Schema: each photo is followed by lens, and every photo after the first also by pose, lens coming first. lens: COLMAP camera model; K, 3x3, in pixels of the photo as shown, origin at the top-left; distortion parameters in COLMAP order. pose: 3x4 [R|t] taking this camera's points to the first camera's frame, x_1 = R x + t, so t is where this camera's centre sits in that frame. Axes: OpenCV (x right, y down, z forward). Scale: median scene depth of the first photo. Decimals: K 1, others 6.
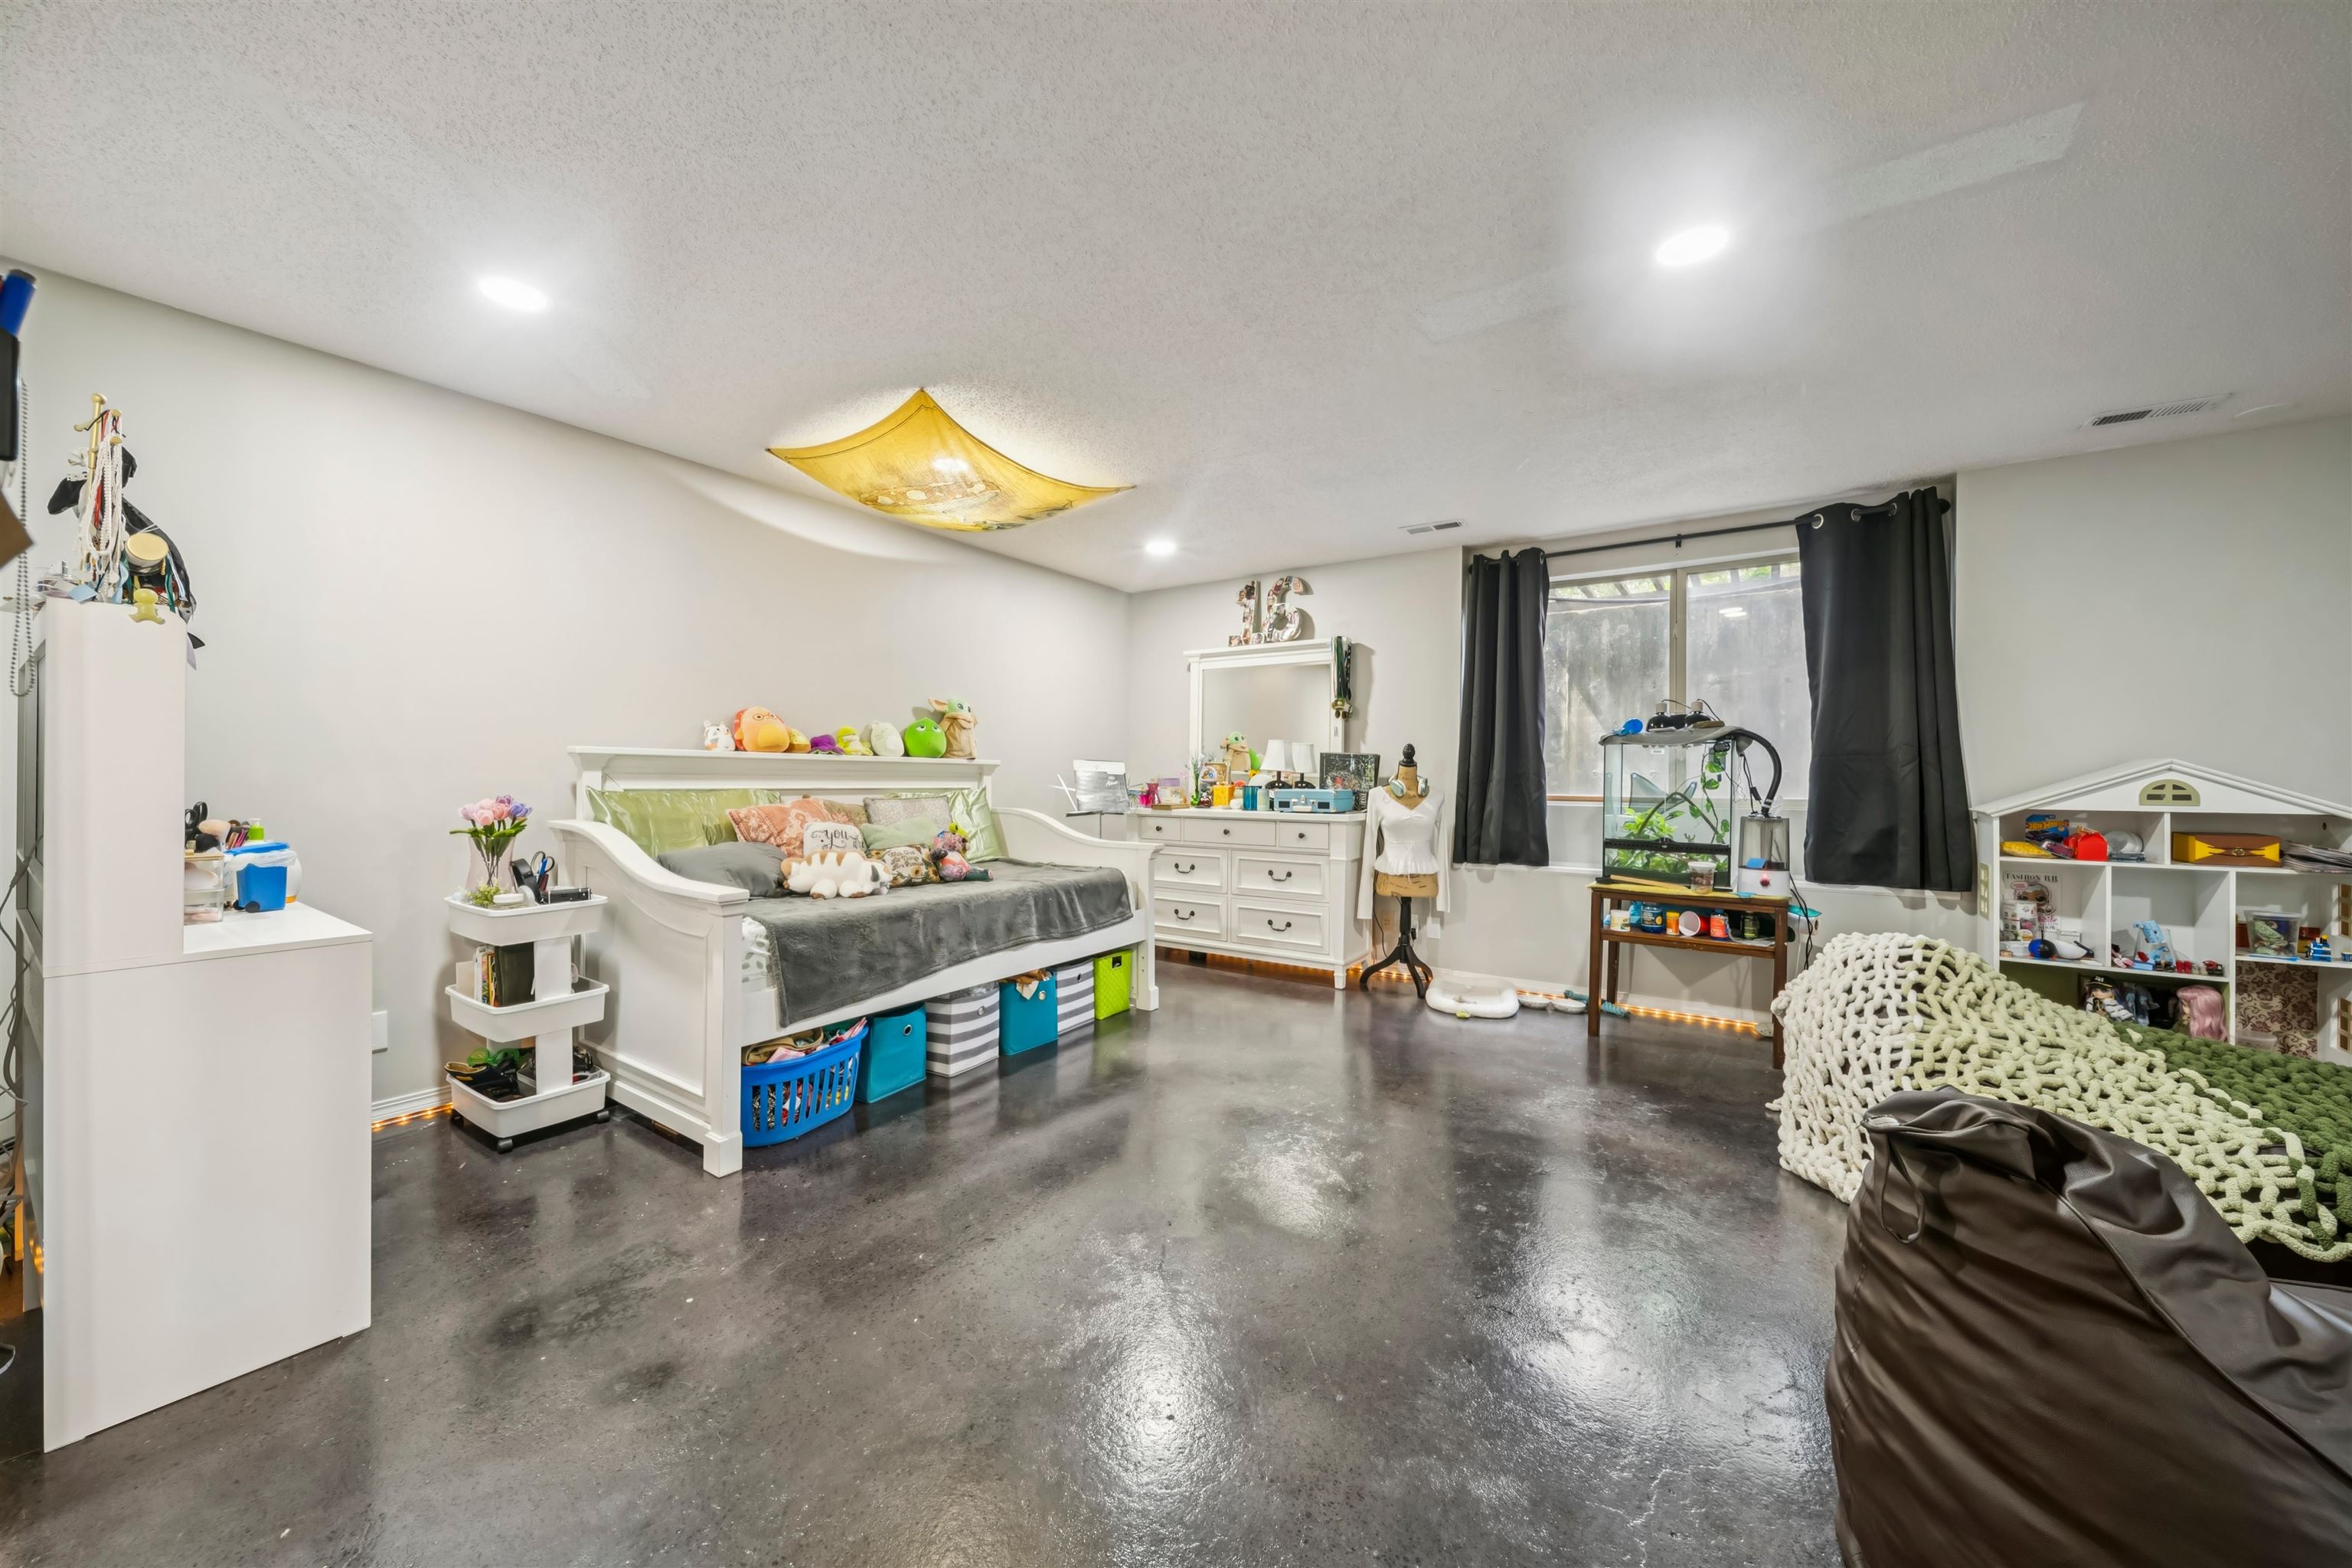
lens RADIAL K [[863.6, 0, 1162.4], [0, 863.6, 763.0], [0, 0, 1]] dist [-0.010437, 0.000198]
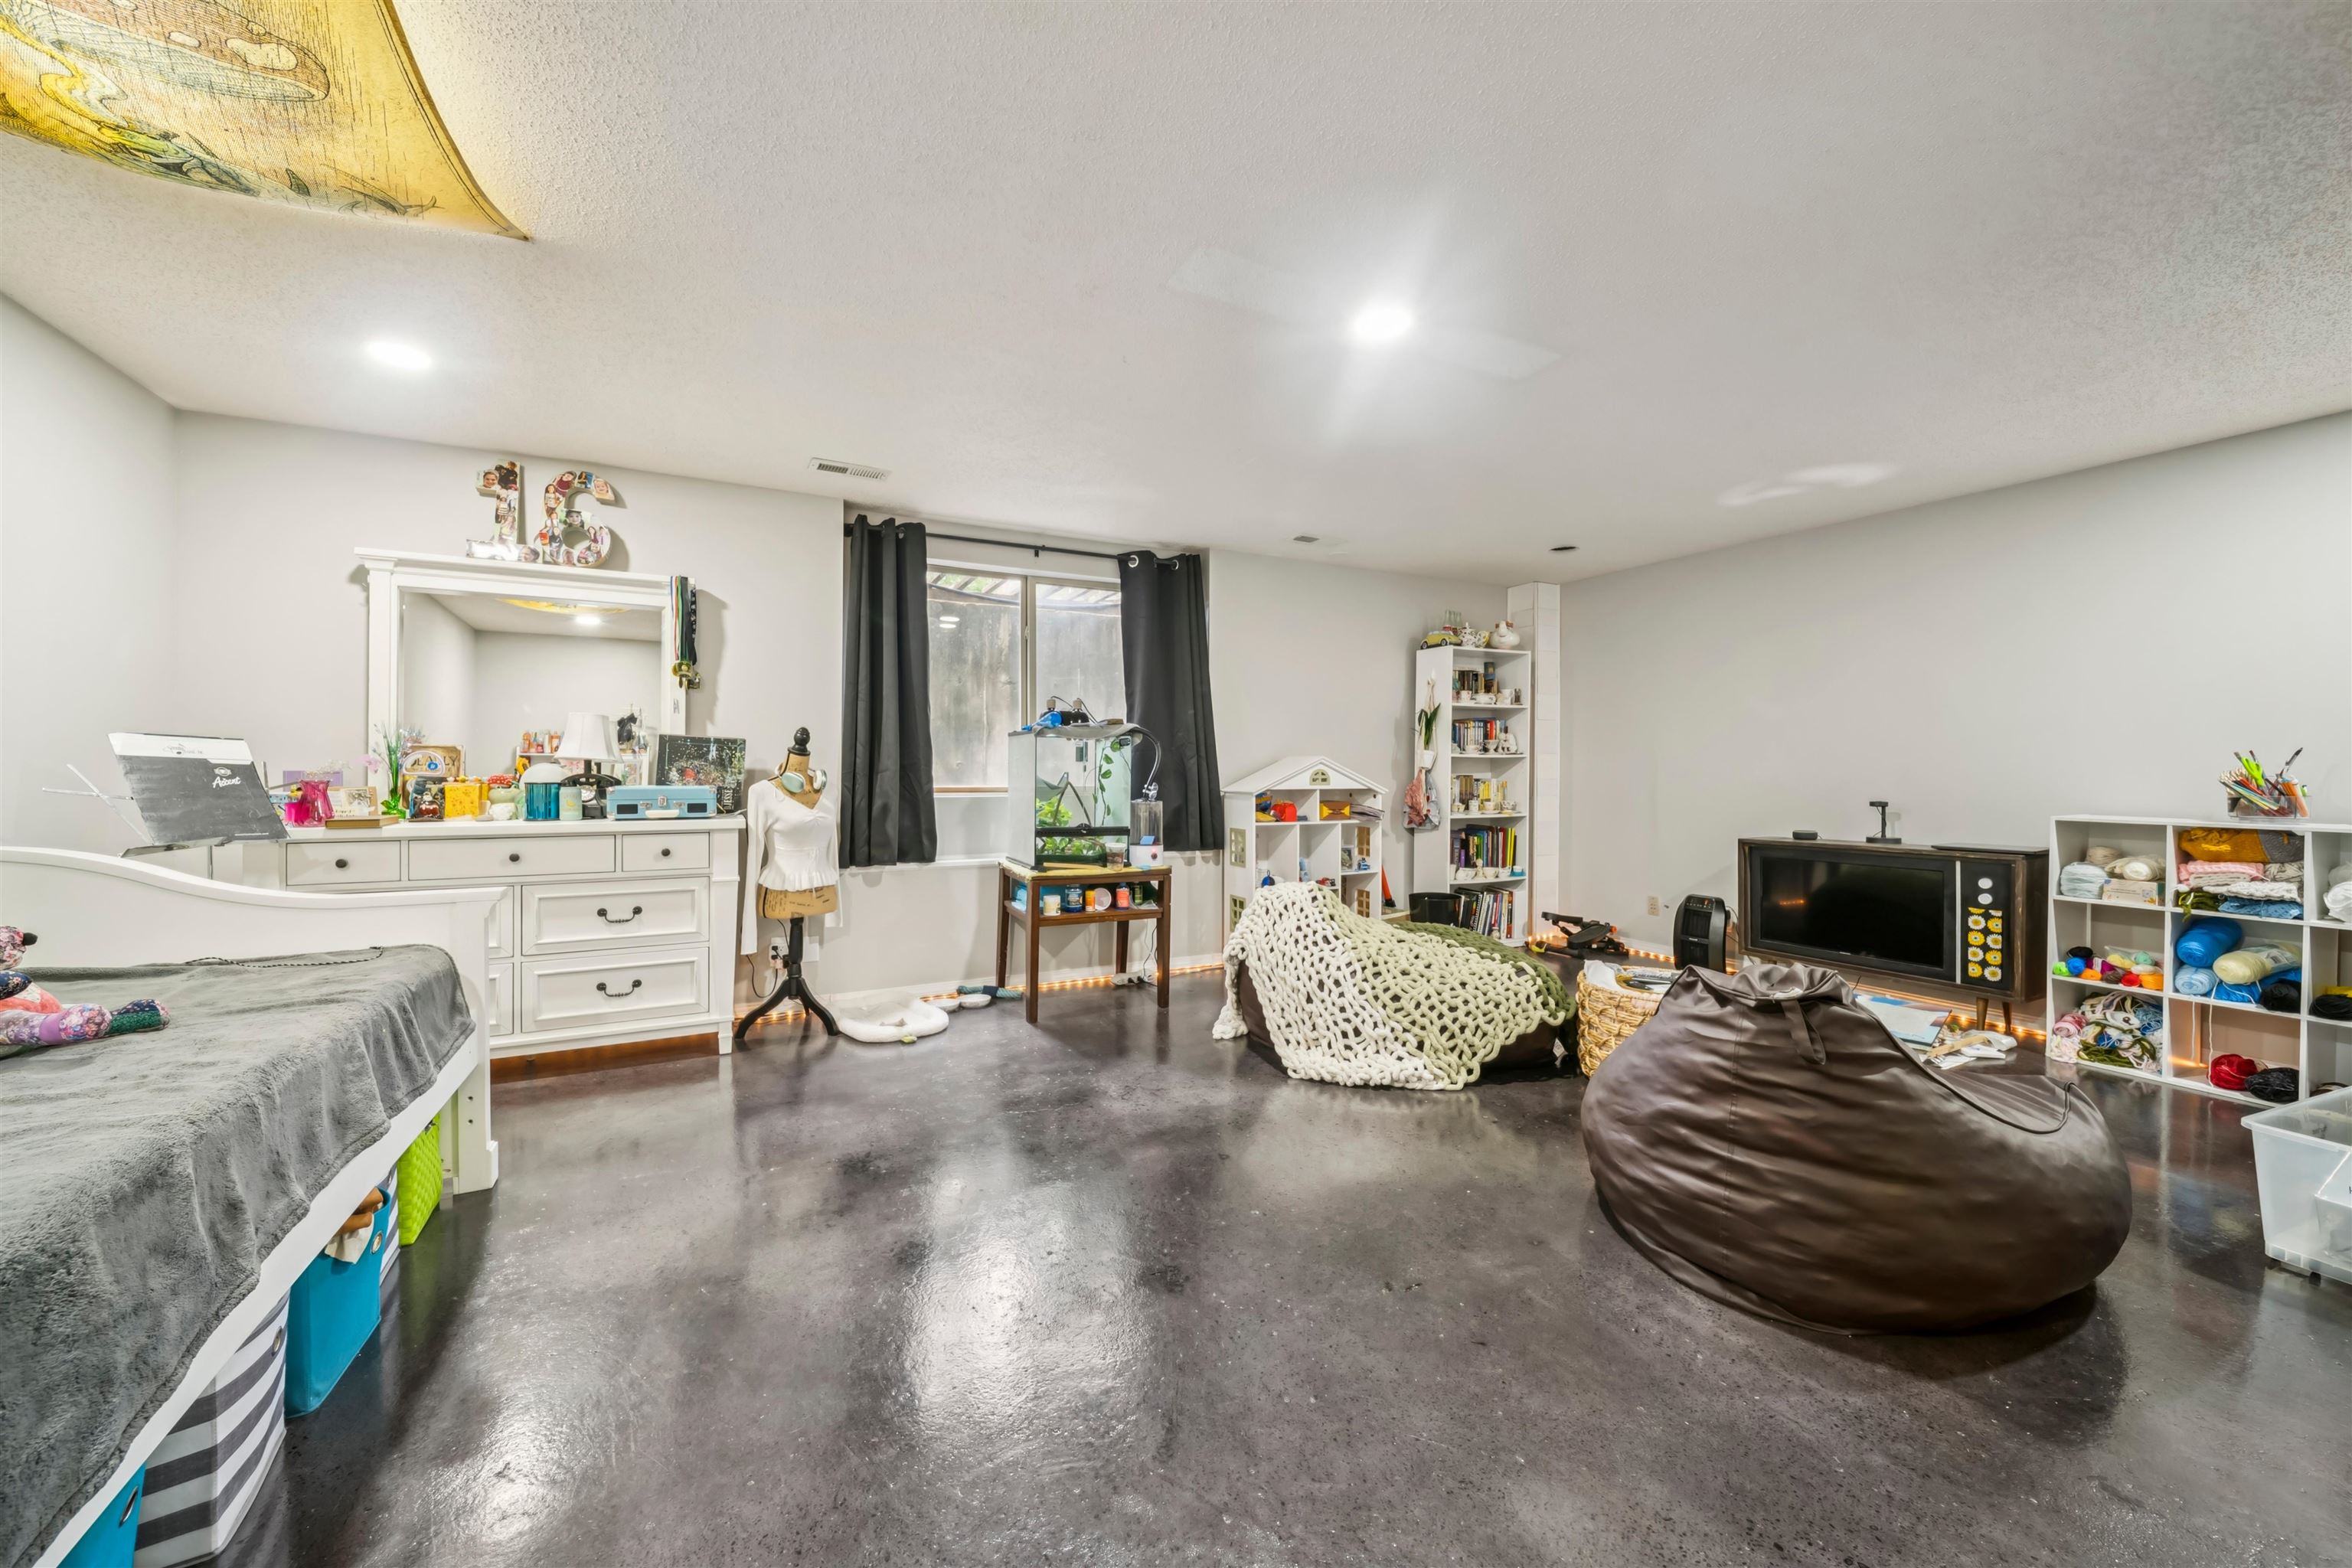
lens RADIAL K [[863.6, 0, 1162.4], [0, 863.6, 763.0], [0, 0, 1]] dist [-0.010437, 0.000198]
pose [[0.464797, 0.003528, 0.885410, -0.272734], [-0.012937, 0.999912, 0.002807, 0.004684], [-0.885323, -0.012760, 0.464801, 0.325542]]
